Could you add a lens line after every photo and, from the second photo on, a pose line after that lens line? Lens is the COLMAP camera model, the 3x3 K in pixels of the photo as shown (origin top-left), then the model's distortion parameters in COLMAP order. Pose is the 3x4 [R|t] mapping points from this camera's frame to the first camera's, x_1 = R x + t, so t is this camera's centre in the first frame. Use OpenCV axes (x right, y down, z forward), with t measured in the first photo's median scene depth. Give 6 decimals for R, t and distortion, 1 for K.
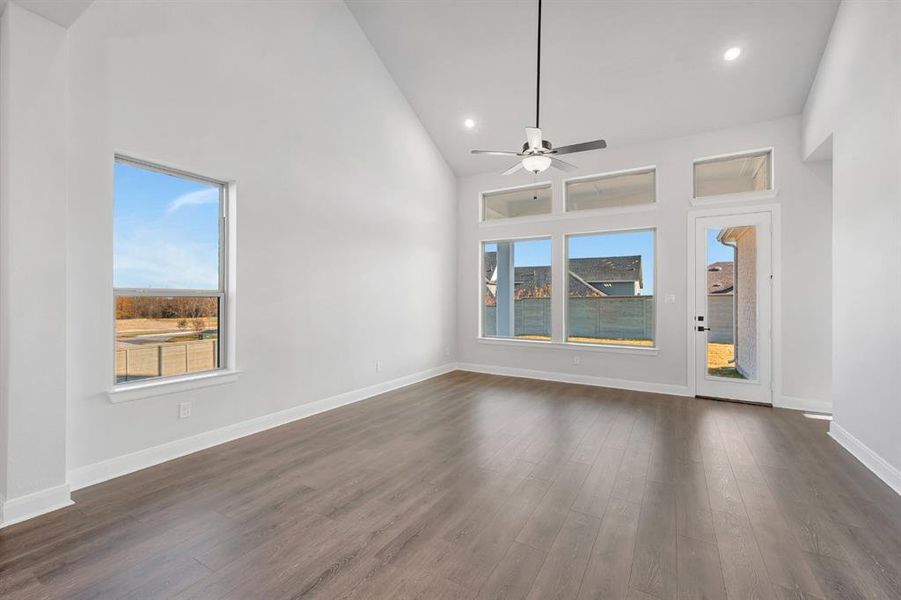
lens RADIAL K [[376.7, 0, 459.9], [0, 376.7, 299.9], [0, 0, 1]] dist [0.009107, -0.001947]
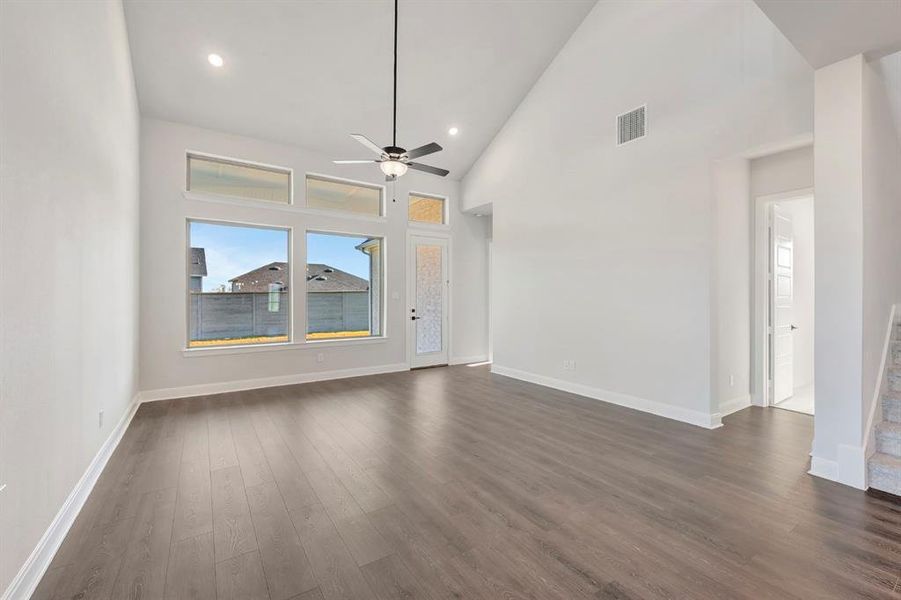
lens RADIAL K [[376.7, 0, 450.2], [0, 376.7, 297.8], [0, 0, 1]] dist [0.009107, -0.001947]
pose [[0.447126, -0.006859, 0.894445, -0.446956], [0.002621, 0.999976, 0.006358, -0.003566], [-0.894467, -0.000499, 0.447133, 0.253955]]
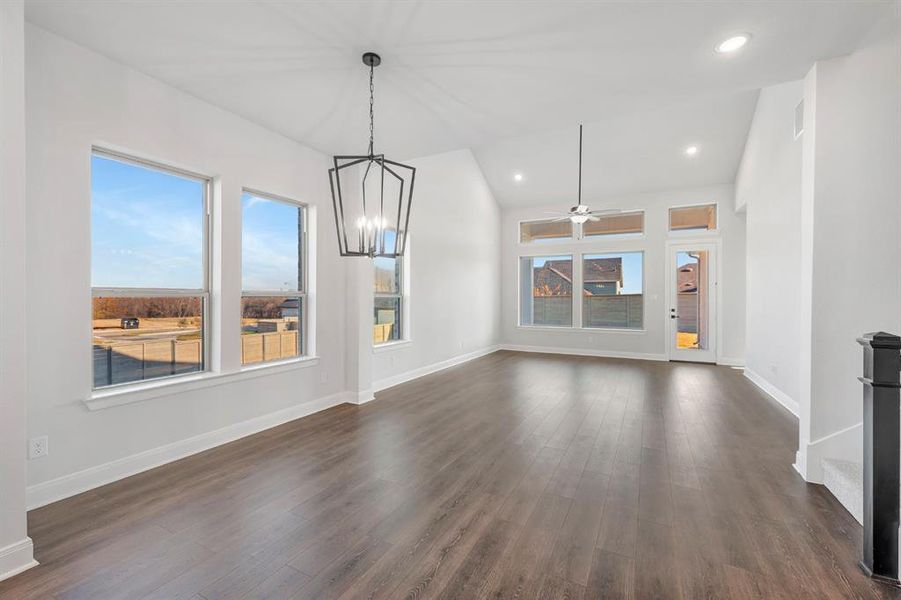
lens RADIAL K [[376.7, 0, 456.8], [0, 376.7, 302.4], [0, 0, 1]] dist [0.009107, -0.001947]
pose [[0.998971, -0.004551, 0.045128, -0.284794], [0.004072, 0.999934, 0.010702, -0.002853], [-0.045174, -0.010507, 0.998924, -0.452830]]
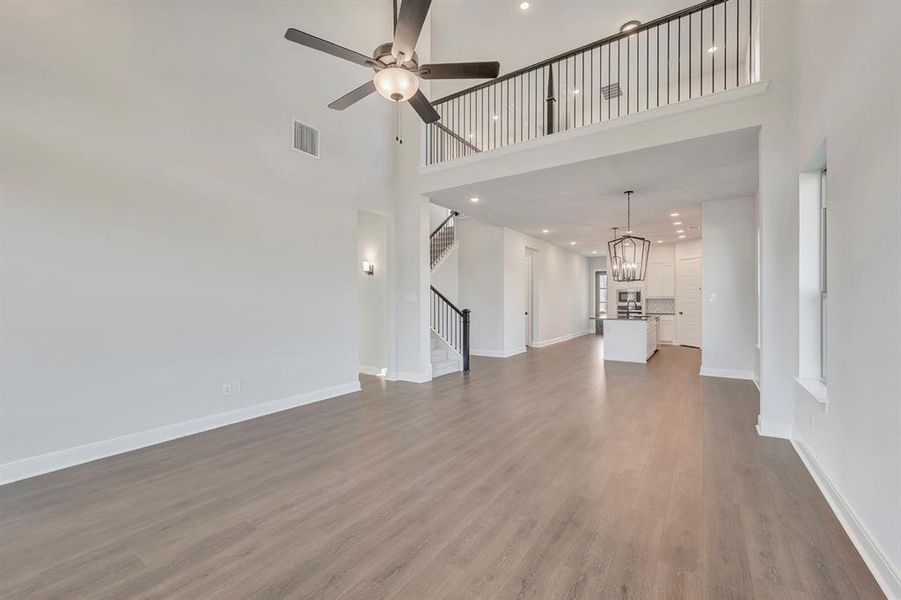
lens RADIAL K [[376.7, 0, 453.8], [0, 376.7, 297.8], [0, 0, 1]] dist [0.009107, -0.001947]
pose [[-0.998031, -0.005439, 0.062488, 0.047764], [-0.005837, 0.999964, -0.006184, -0.000194], [-0.062452, -0.006537, -0.998027, 1.086216]]
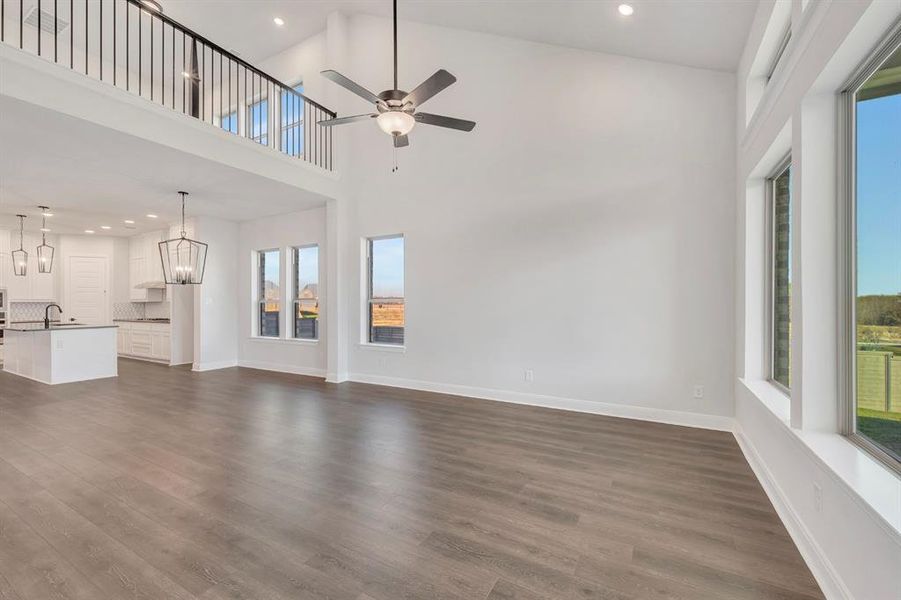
lens RADIAL K [[376.7, 0, 451.2], [0, 376.7, 301.2], [0, 0, 1]] dist [0.009107, -0.001947]
pose [[0.003378, -0.009085, -0.999953, 0.646328], [0.004946, 0.999947, -0.009068, 0.003862], [0.999982, -0.004915, 0.003422, 0.736441]]
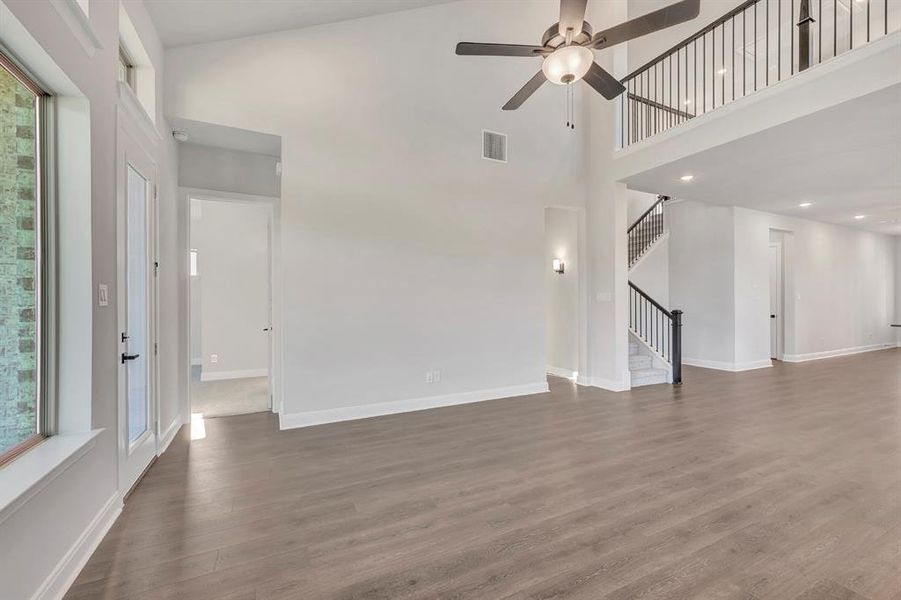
lens RADIAL K [[376.7, 0, 458.2], [0, 376.7, 299.3], [0, 0, 1]] dist [0.009107, -0.001947]
pose [[-0.835274, -0.001668, 0.549831, 0.017471], [-0.000947, 0.999998, 0.001595, -0.001056], [-0.549832, 0.000811, -0.835275, 1.055291]]
